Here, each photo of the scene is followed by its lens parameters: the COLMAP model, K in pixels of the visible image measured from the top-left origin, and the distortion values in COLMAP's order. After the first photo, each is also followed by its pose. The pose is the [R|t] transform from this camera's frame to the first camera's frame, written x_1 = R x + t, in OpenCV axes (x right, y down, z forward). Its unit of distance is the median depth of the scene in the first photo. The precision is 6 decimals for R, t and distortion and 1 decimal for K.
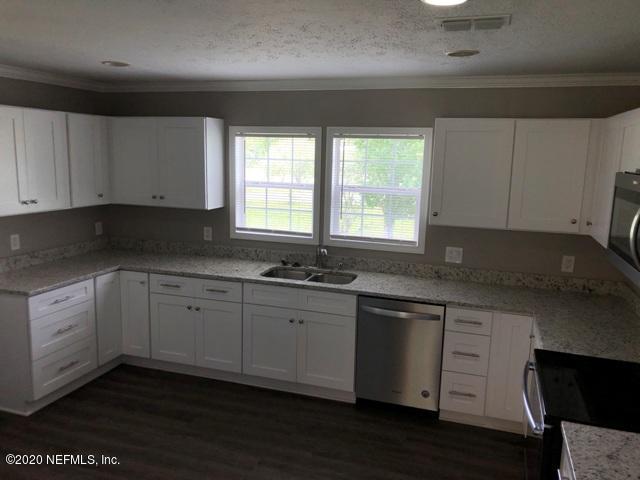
lens RADIAL K [[530.0, 0, 320.0], [0, 530.0, 240.0], [0, 0, 1]] dist [0.026300, -0.011099]
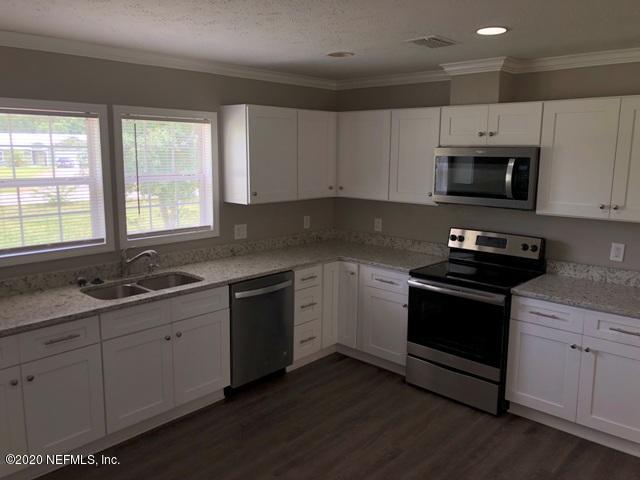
lens RADIAL K [[530.0, 0, 320.0], [0, 530.0, 240.0], [0, 0, 1]] dist [0.026300, -0.011099]
pose [[0.401525, -0.176814, 0.898618, -0.653526], [0.151986, 0.980446, 0.125004, -0.065201], [-0.903149, 0.086385, 0.420546, 0.396807]]
